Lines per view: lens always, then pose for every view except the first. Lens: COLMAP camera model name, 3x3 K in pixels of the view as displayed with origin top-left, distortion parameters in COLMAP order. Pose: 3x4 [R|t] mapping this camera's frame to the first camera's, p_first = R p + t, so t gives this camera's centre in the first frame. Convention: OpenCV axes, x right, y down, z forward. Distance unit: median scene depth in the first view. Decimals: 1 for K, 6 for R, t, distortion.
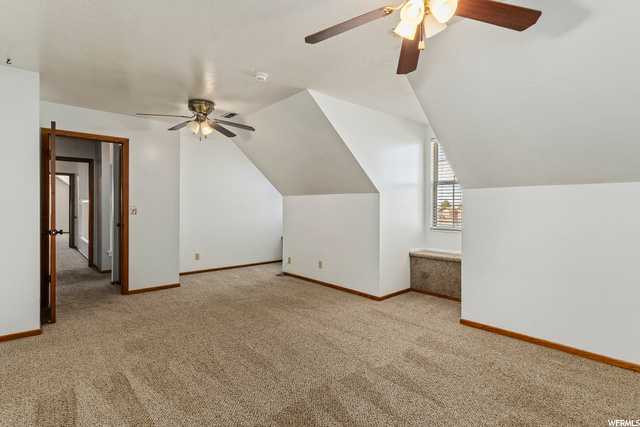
lens RADIAL K [[315.7, 0, 319.7], [0, 315.7, 211.1], [0, 0, 1]] dist [-0.001704, -0.000219]
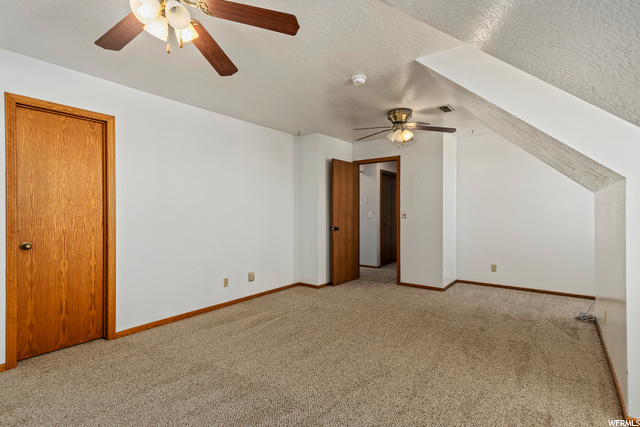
lens RADIAL K [[315.7, 0, 320.0], [0, 315.7, 212.5], [0, 0, 1]] dist [-0.001704, -0.000219]
pose [[0.187013, -0.004834, -0.982346, 0.588453], [-0.008090, 0.999946, -0.006461, -0.001945], [0.982324, 0.009156, 0.186964, 0.539404]]
